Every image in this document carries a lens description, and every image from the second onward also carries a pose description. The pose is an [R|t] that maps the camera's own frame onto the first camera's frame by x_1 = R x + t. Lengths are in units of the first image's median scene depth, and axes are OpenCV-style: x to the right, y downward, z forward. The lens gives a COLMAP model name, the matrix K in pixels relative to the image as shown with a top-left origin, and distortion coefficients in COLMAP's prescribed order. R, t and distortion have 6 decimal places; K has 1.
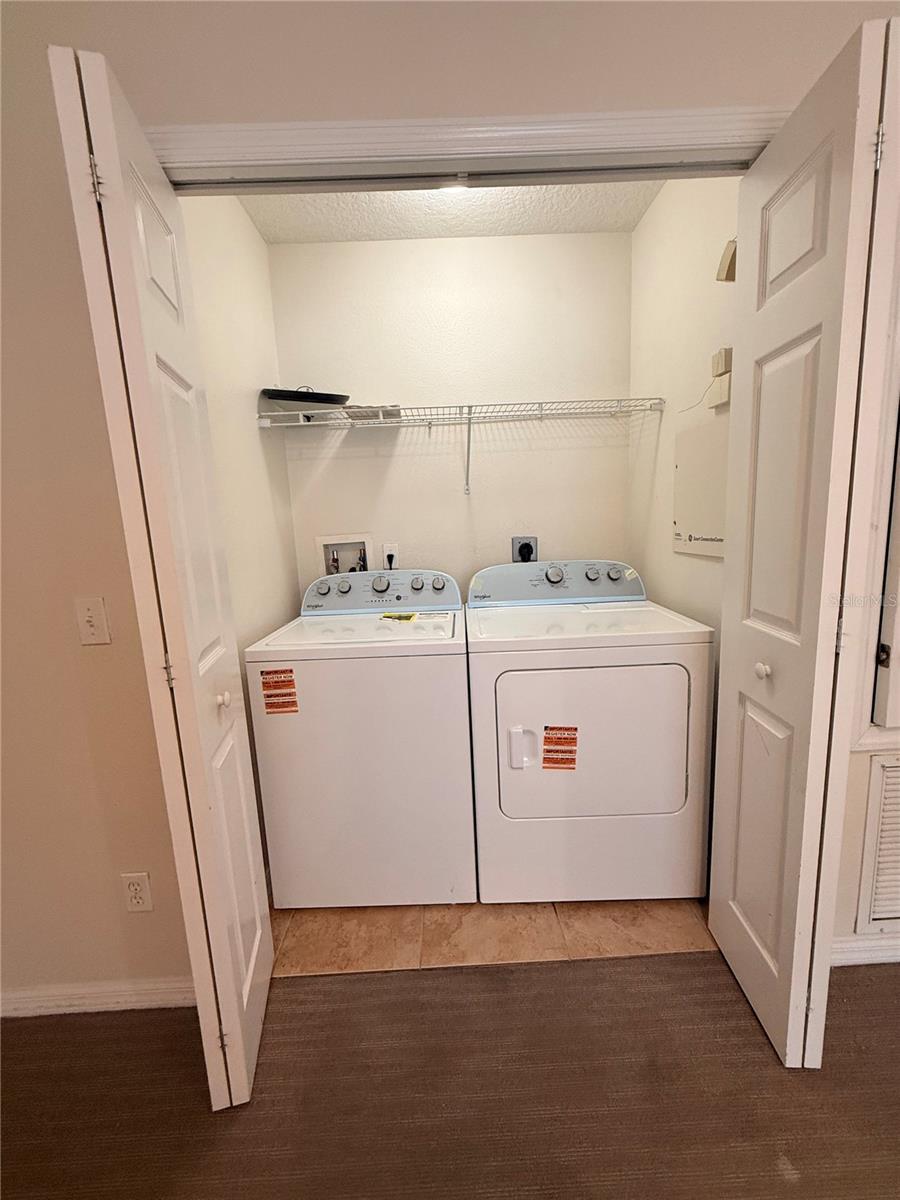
lens RADIAL K [[474.0, 0, 450.6], [0, 474.0, 601.0], [0, 0, 1]] dist [-0.005951, -0.000105]
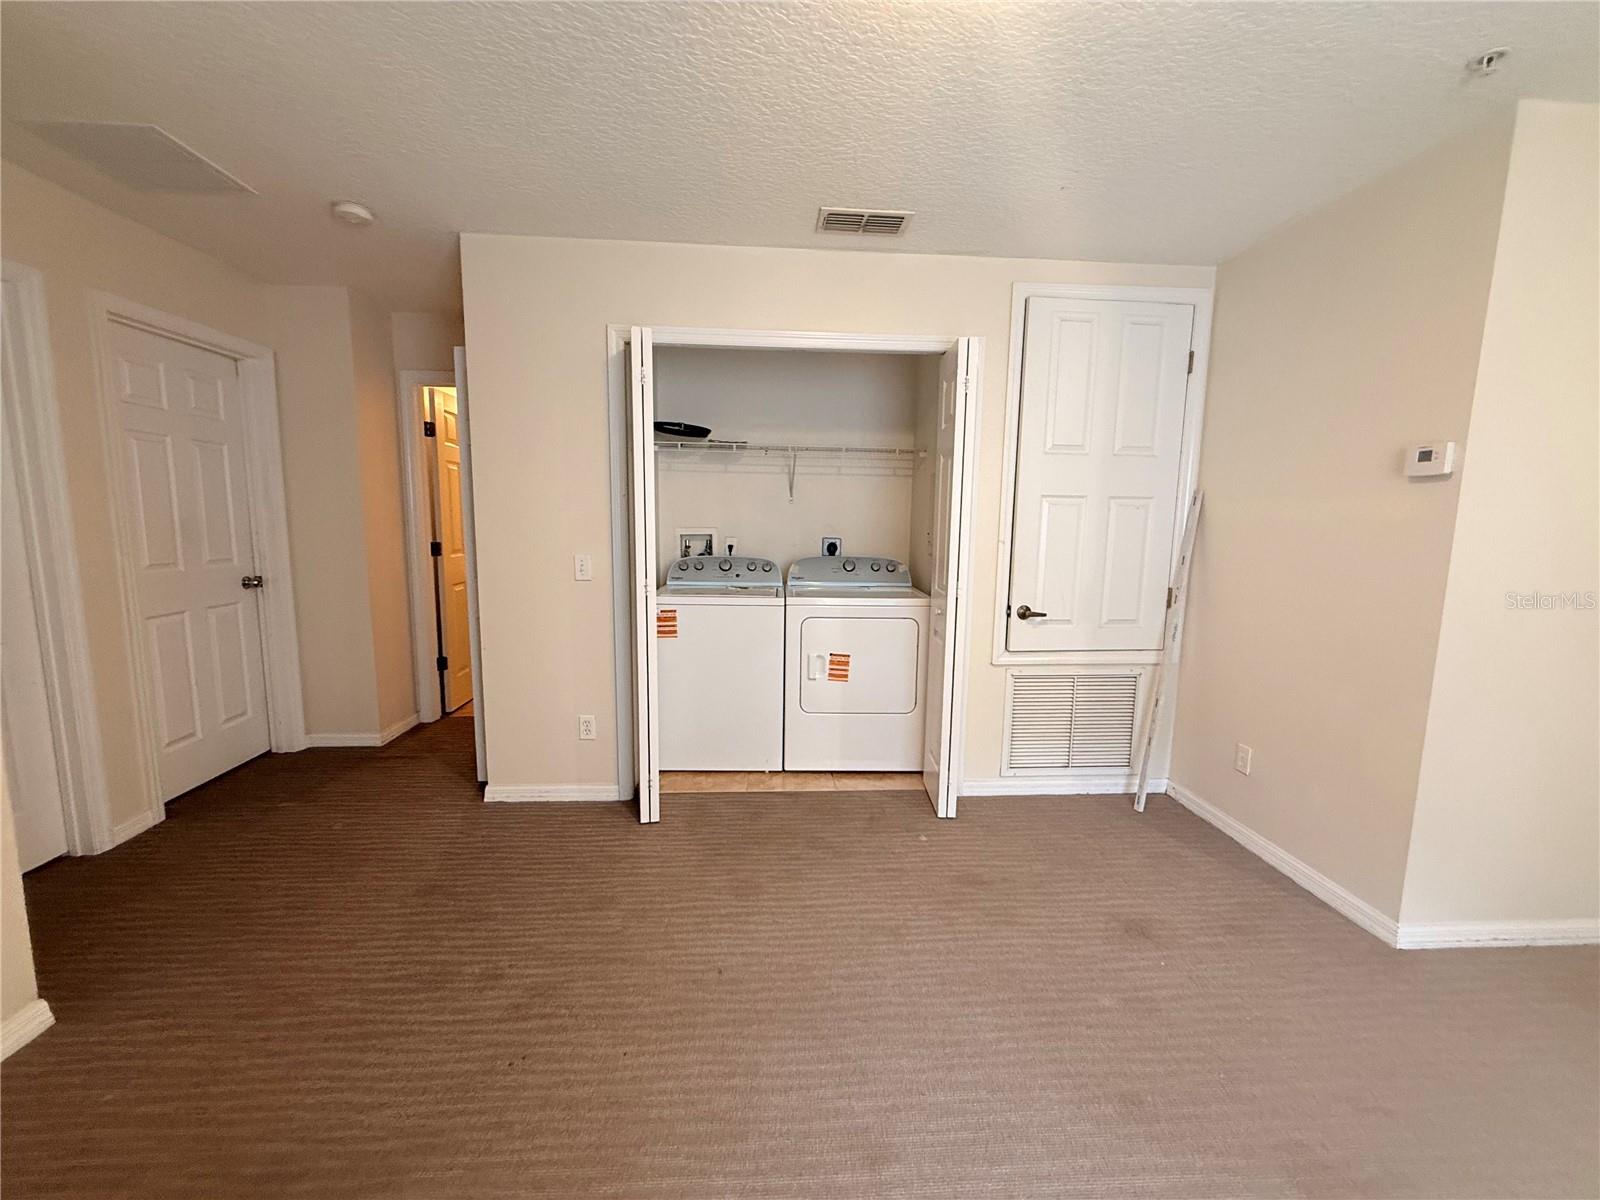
lens RADIAL K [[632.0, 0, 799.2], [0, 632.0, 599.2], [0, 0, 1]] dist [-0.005951, -0.000105]
pose [[0.996782, 0.055976, 0.057376, -0.042570], [-0.053861, 0.997834, -0.037764, 0.164628], [-0.059366, 0.034552, 0.997638, -1.155629]]
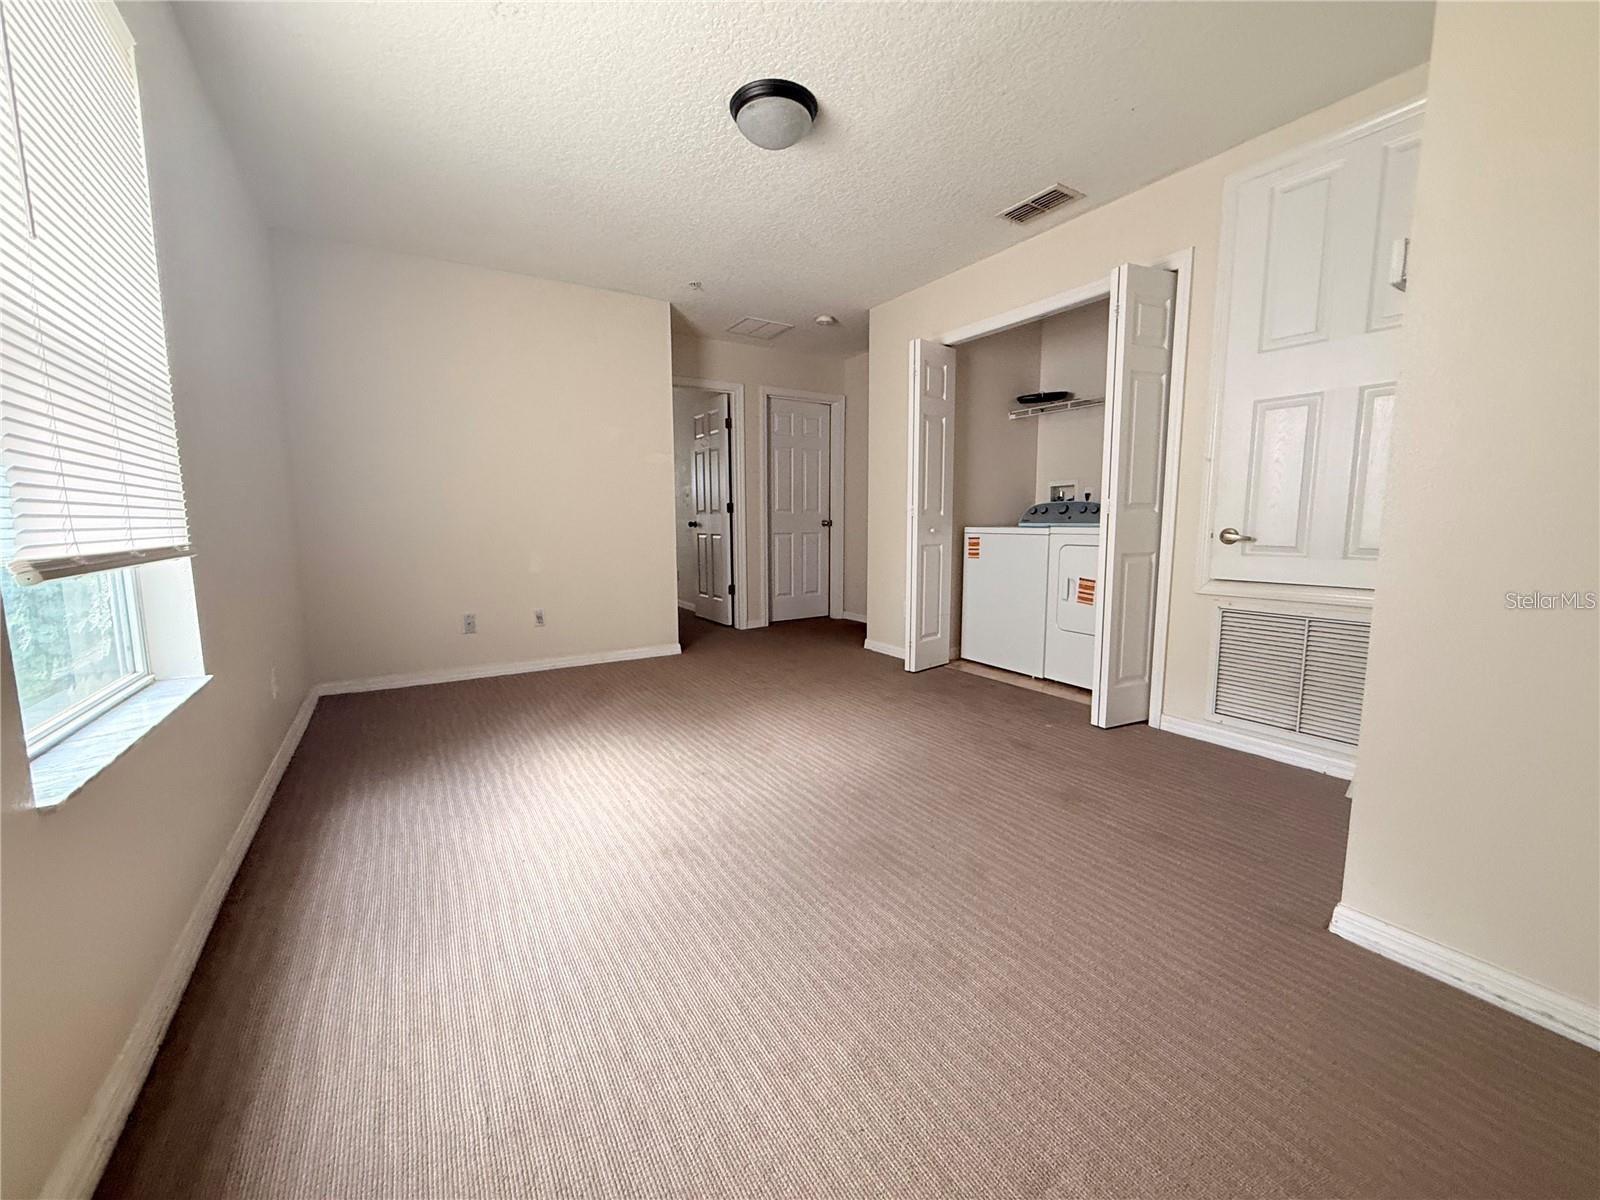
lens RADIAL K [[632.0, 0, 790.4], [0, 632.0, 598.9], [0, 0, 1]] dist [-0.005951, -0.000105]
pose [[0.506297, 0.151290, -0.848985, 1.675840], [-0.157068, 0.984201, 0.081717, 0.316275], [0.847935, 0.091975, 0.522060, -1.172462]]
